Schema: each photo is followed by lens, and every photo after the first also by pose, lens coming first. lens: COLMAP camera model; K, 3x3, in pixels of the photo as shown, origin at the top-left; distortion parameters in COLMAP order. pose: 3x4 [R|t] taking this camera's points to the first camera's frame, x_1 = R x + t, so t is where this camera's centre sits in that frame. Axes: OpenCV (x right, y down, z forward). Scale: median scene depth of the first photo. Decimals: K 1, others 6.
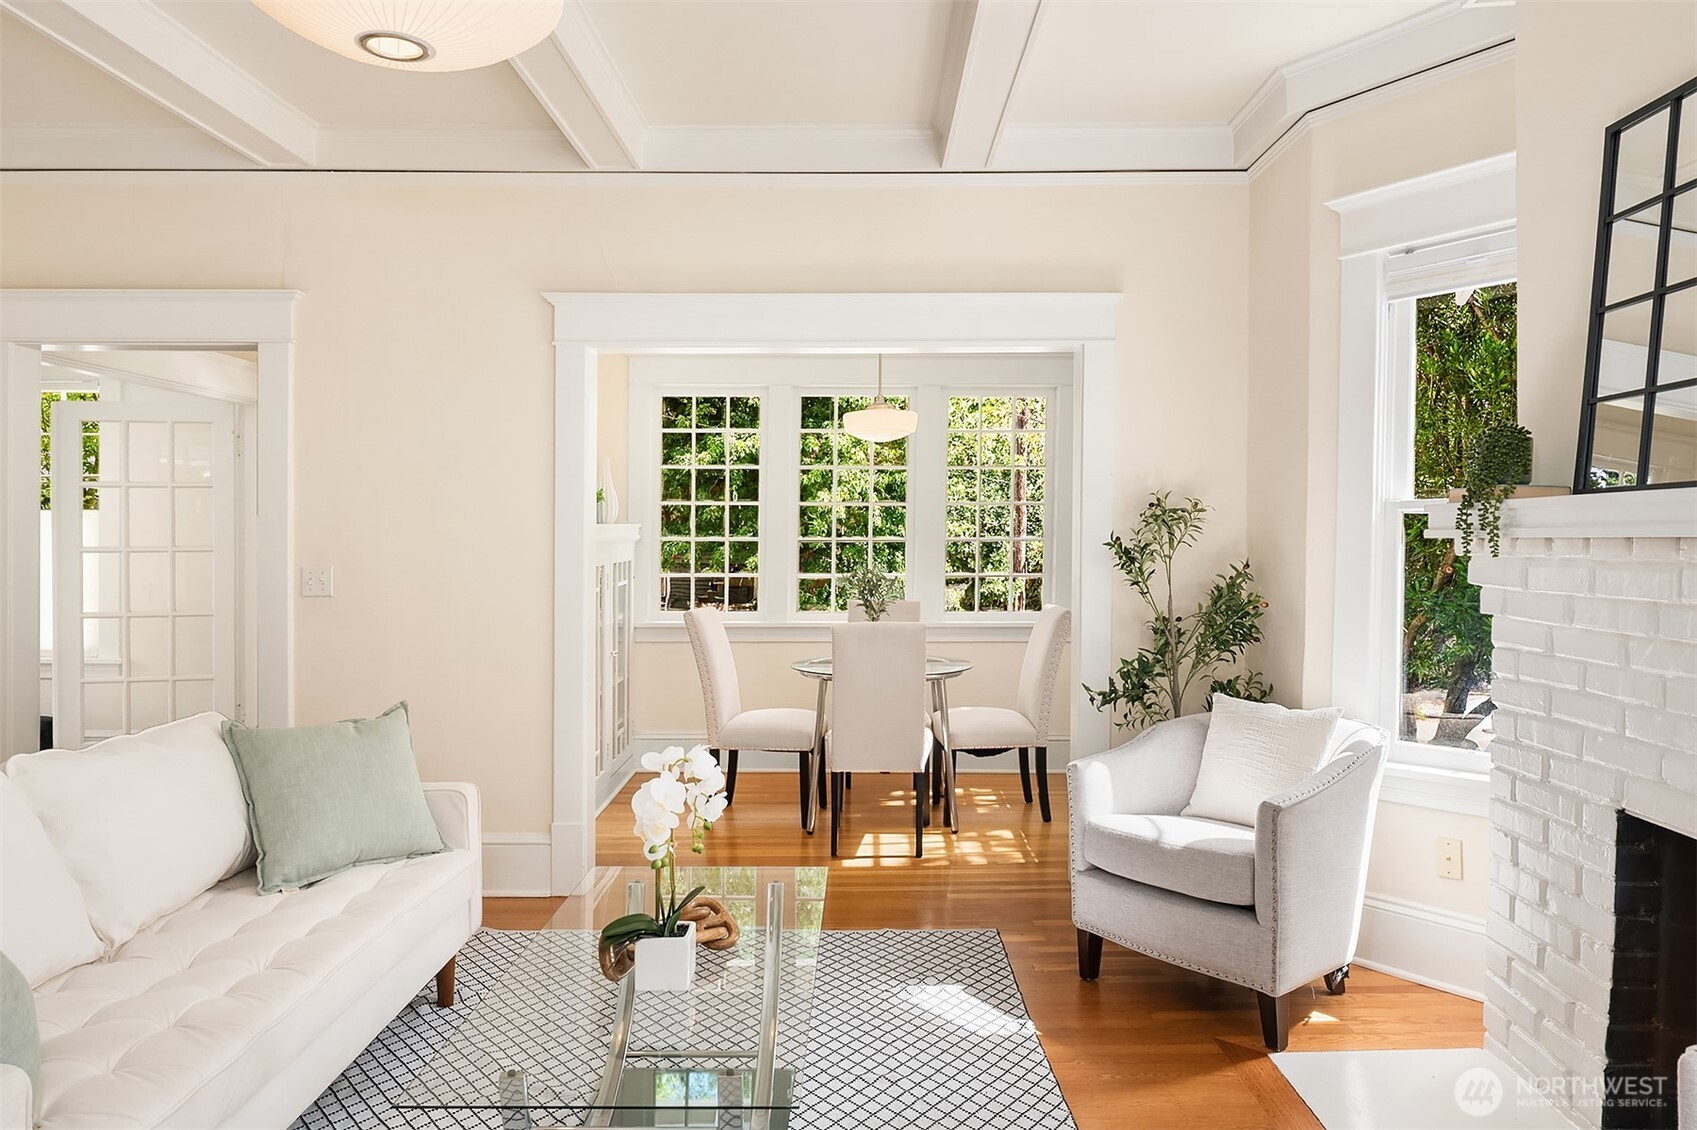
lens RADIAL K [[1119.7, 0, 858.9], [0, 1119.7, 558.9], [0, 0, 1]] dist [-0.011527, -0.004779]
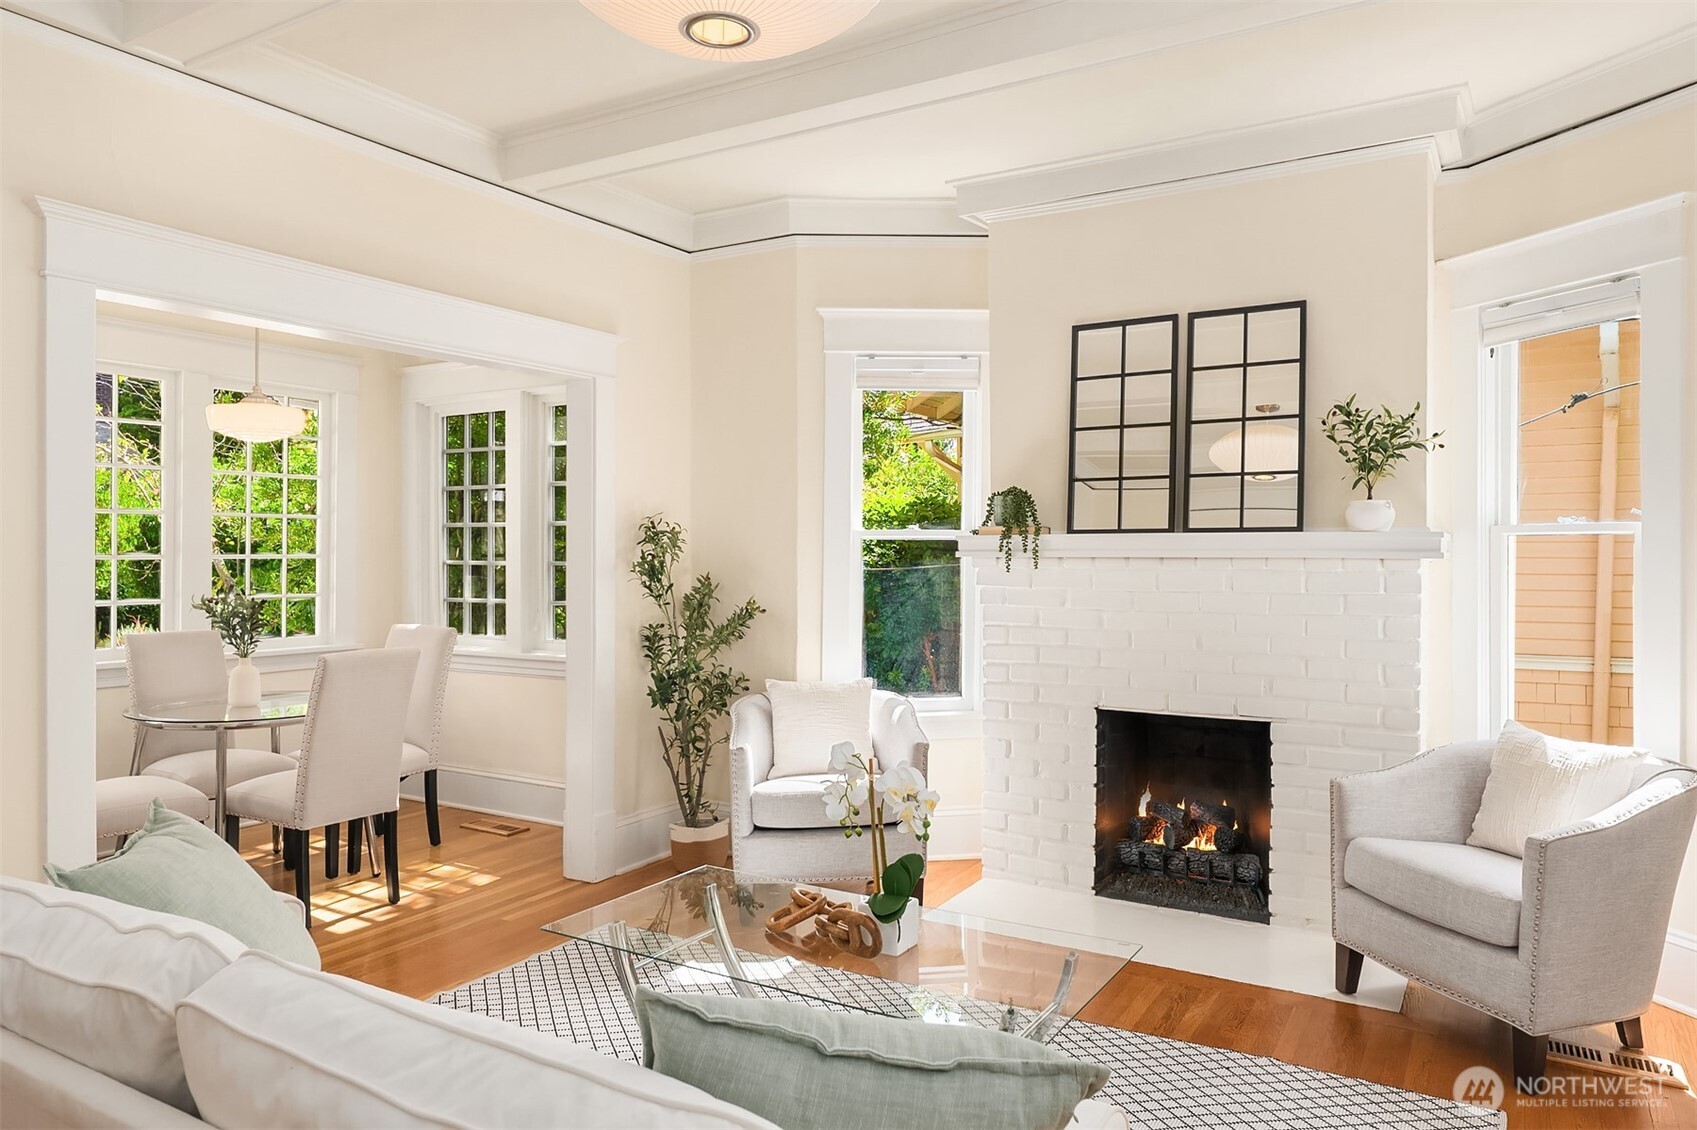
lens RADIAL K [[1119.7, 0, 861.5], [0, 1119.7, 568.5], [0, 0, 1]] dist [-0.011527, -0.004779]
pose [[0.503469, -0.006933, 0.863986, -0.627276], [0.013081, 0.999914, 0.000402, -0.003808], [-0.863915, 0.011099, 0.503516, 0.237646]]
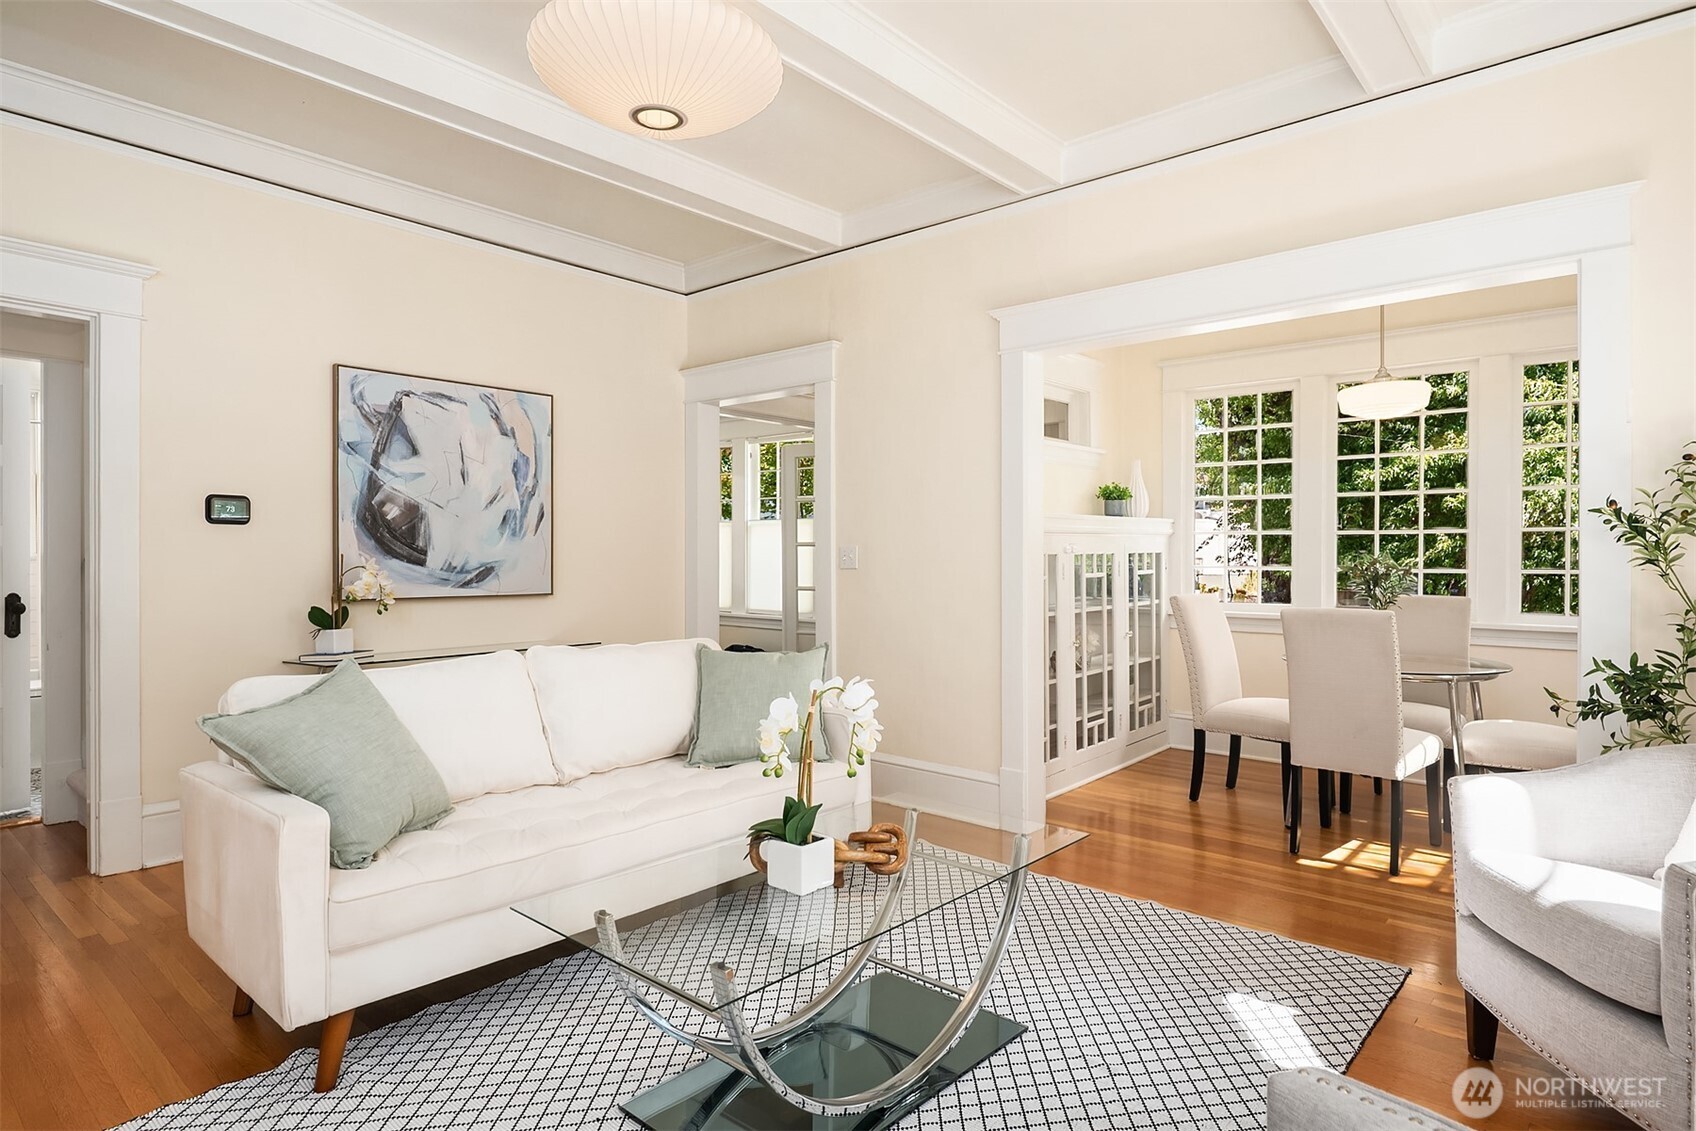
lens RADIAL K [[921.2, 0, 839.8], [0, 921.2, 553.2], [0, 0, 1]] dist [-0.002497, -0.002904]
pose [[0.748634, 0.002463, -0.662979, 0.242007], [-0.017447, 0.999720, -0.015986, 0.033918], [0.662754, 0.023535, 0.748467, 0.175953]]
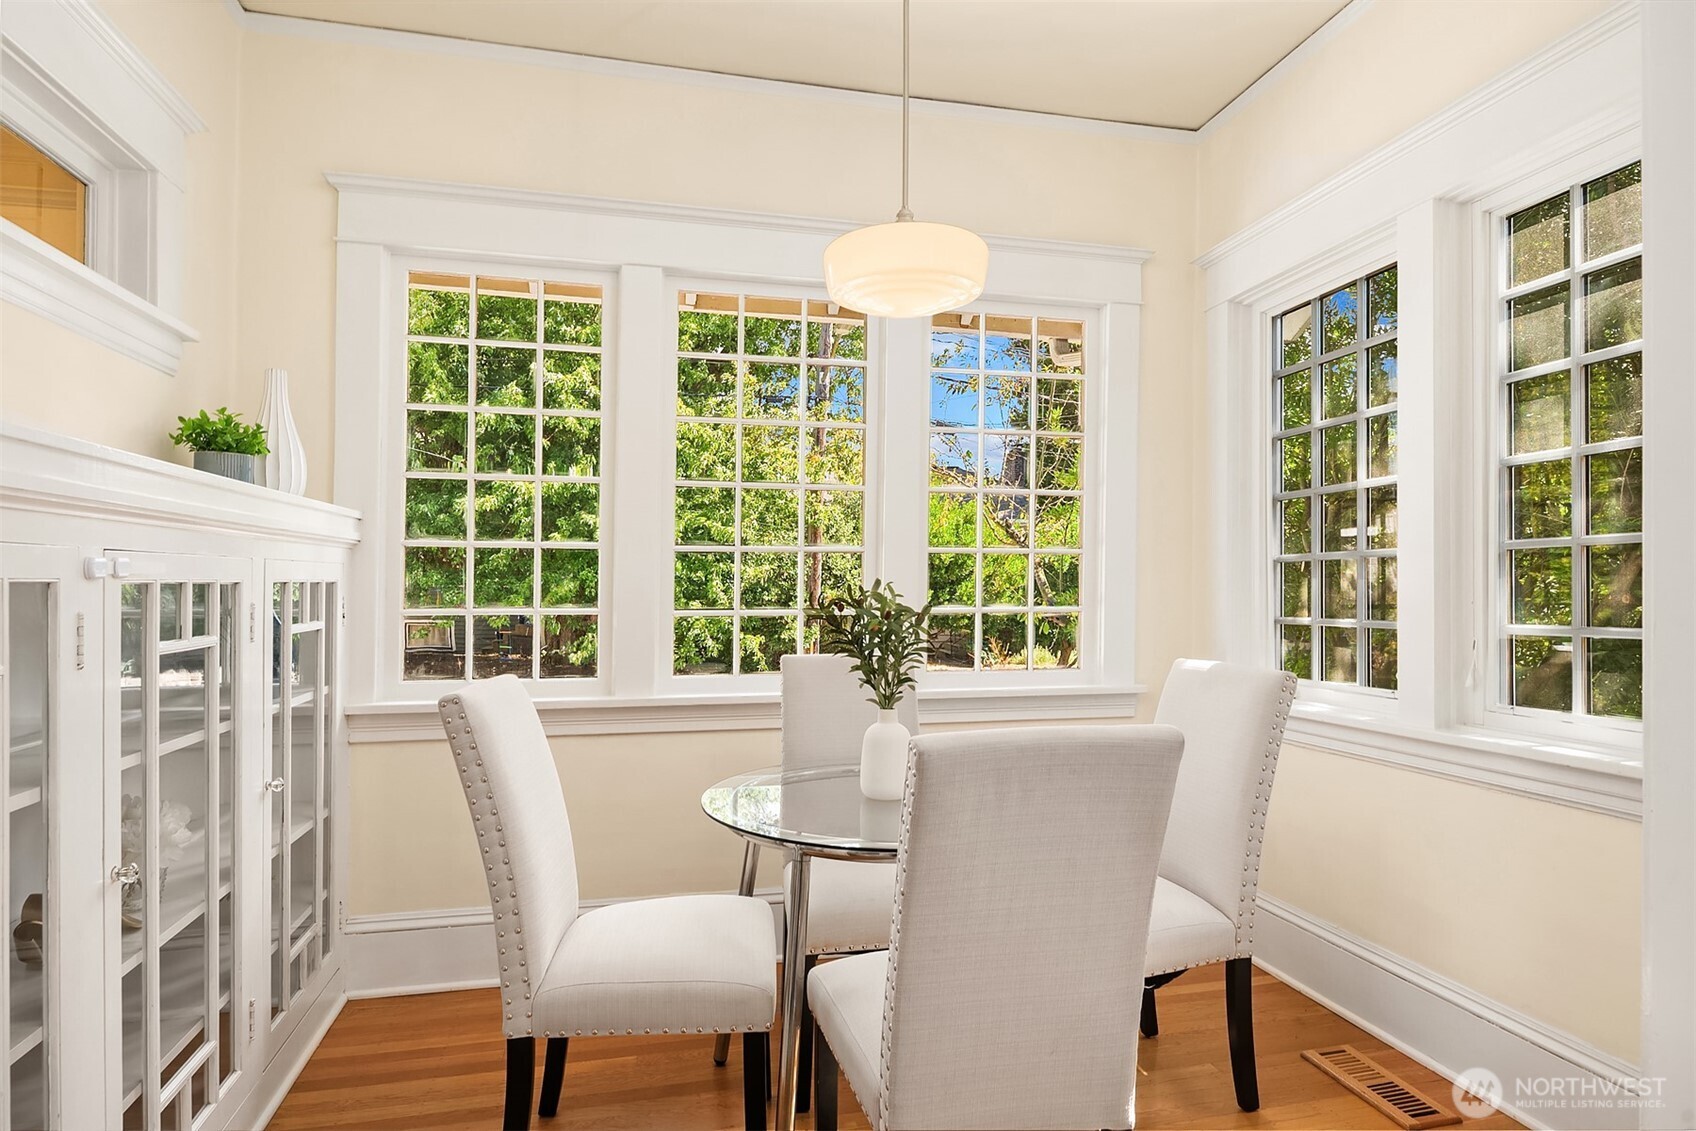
lens RADIAL K [[921.2, 0, 841.5], [0, 921.2, 589.4], [0, 0, 1]] dist [-0.002497, -0.002904]
pose [[0.974160, 0.003350, 0.225835, -0.118181], [0.002402, 0.999680, -0.025189, 0.024168], [-0.225847, 0.025081, 0.973840, 0.838221]]
